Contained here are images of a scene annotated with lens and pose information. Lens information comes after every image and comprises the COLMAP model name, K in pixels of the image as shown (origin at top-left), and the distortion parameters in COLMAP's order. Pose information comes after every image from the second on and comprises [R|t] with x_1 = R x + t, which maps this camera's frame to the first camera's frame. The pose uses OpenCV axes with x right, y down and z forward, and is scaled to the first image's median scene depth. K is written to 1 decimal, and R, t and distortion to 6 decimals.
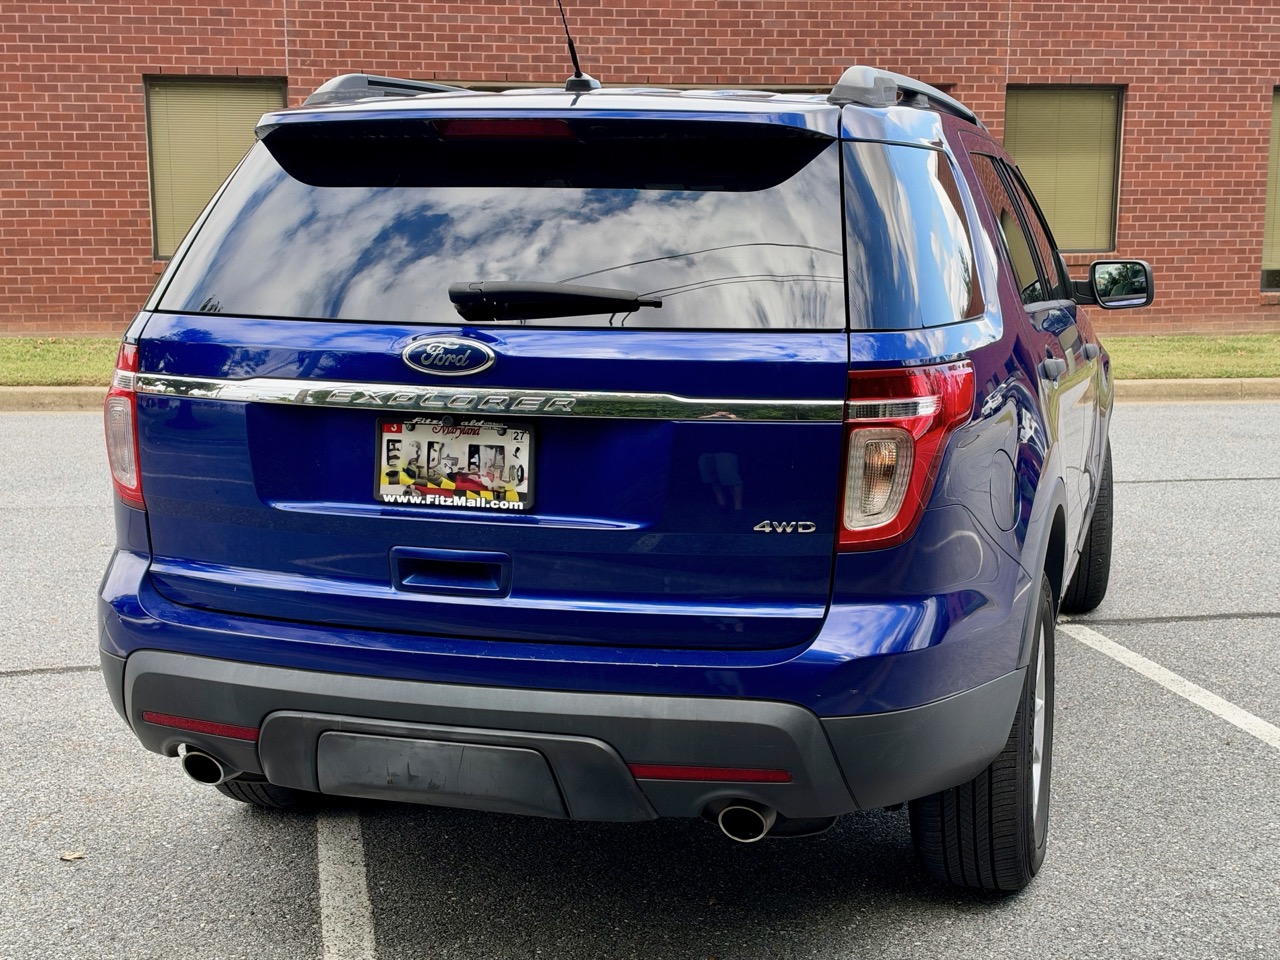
lens RADIAL K [[1816.8, 0, 640.0], [0, 1816.8, 480.0], [0, 0, 1]] dist [0.266283, -0.744734]
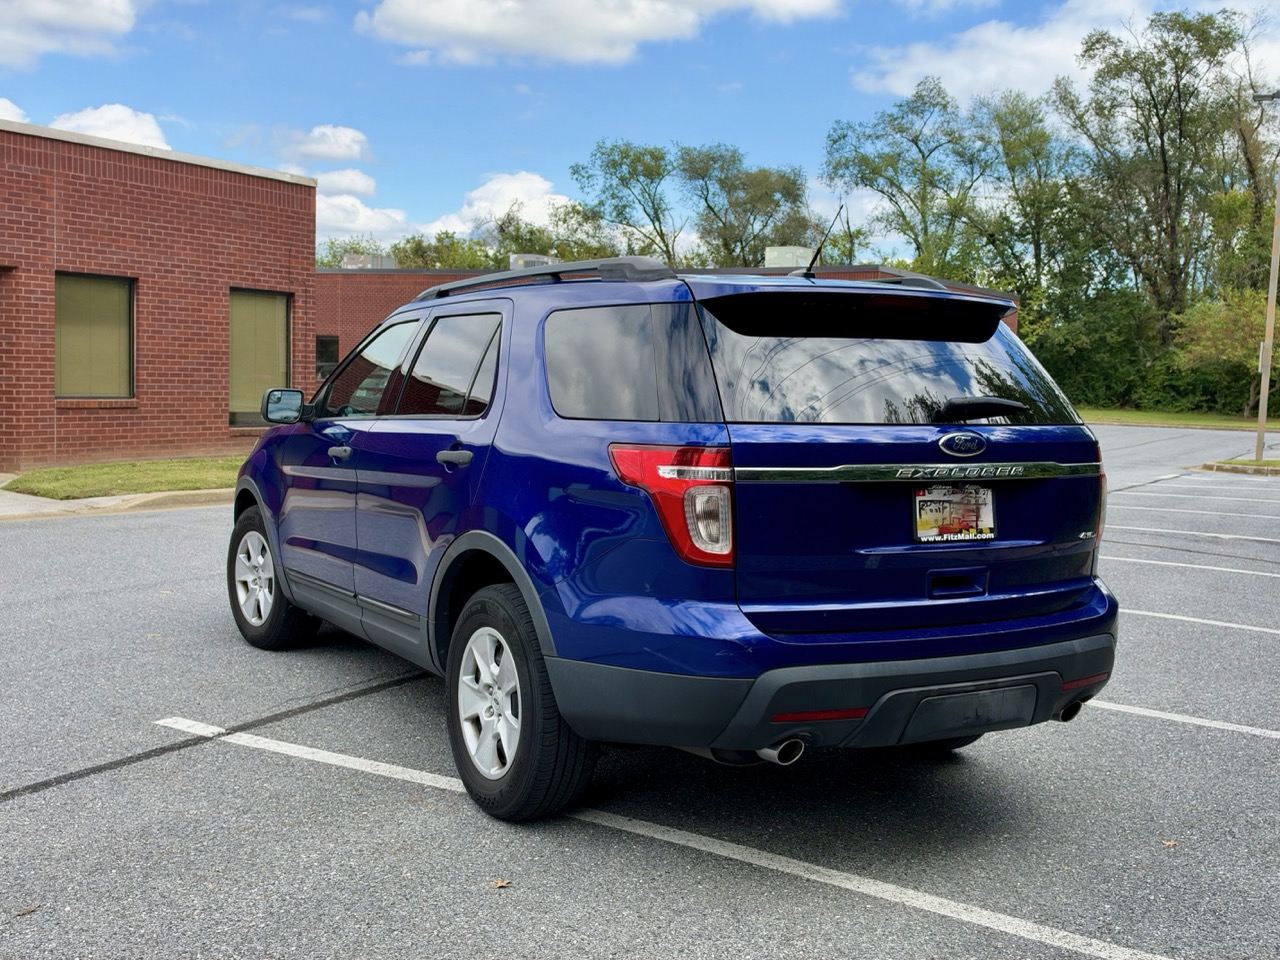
lens RADIAL K [[1292.3, 0, 635.0], [0, 1292.3, 482.2], [0, 0, 1]] dist [0.171008, -0.432274]
pose [[0.678949, -0.044872, 0.732813, -0.225748], [0.091106, 0.995565, -0.023448, -0.006980], [-0.728511, 0.082684, 0.680026, 0.090376]]
